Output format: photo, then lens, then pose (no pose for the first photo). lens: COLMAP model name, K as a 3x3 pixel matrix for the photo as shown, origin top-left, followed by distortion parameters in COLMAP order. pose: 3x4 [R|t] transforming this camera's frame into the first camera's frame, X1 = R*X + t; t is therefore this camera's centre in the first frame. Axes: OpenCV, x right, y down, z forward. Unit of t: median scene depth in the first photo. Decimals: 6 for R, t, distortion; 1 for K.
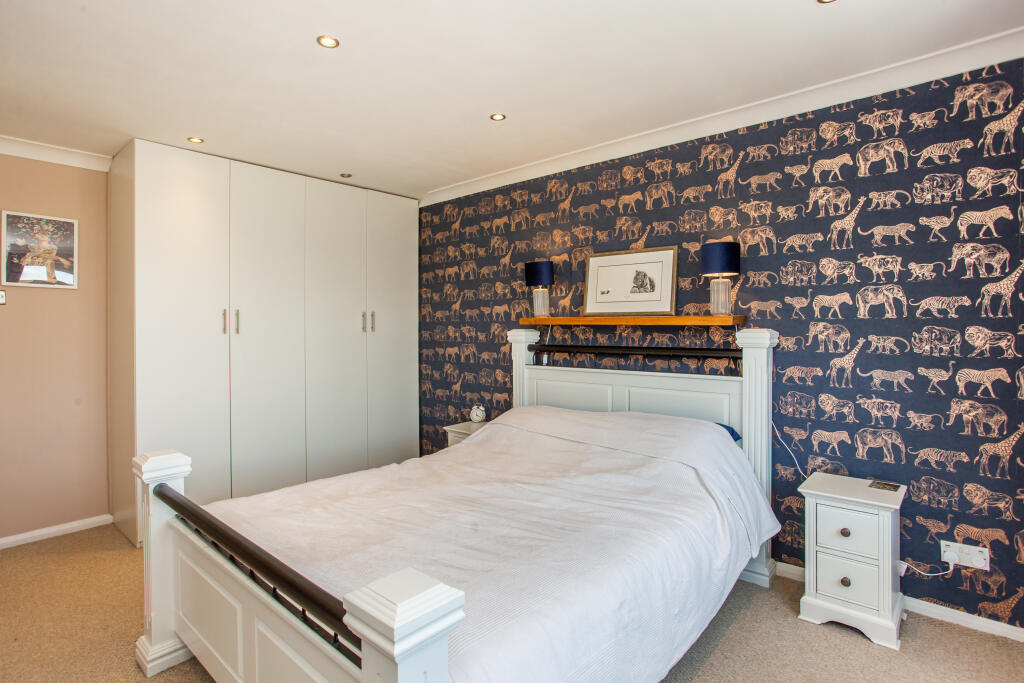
lens RADIAL K [[516.9, 0, 498.3], [0, 516.9, 336.7], [0, 0, 1]] dist [-0.048289, 0.030515]
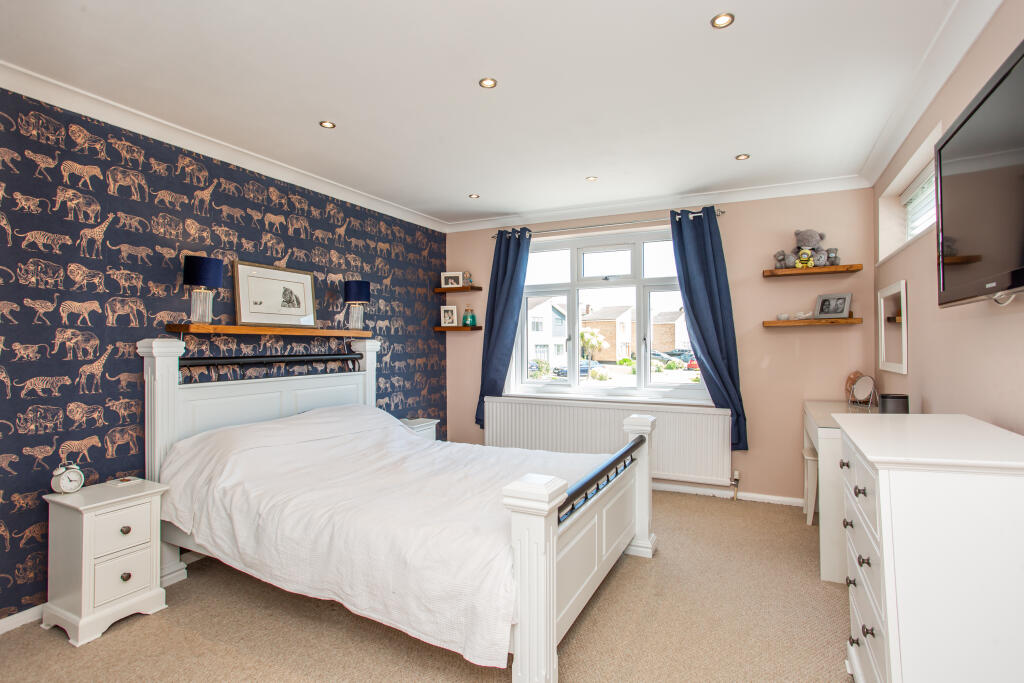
lens RADIAL K [[516.9, 0, 498.3], [0, 516.9, 336.7], [0, 0, 1]] dist [-0.048289, 0.030515]
pose [[-0.244145, 0.002708, 0.969735, -0.839505], [0.002674, 0.999994, -0.002119, -0.015803], [-0.969735, 0.002076, -0.244151, 0.751067]]
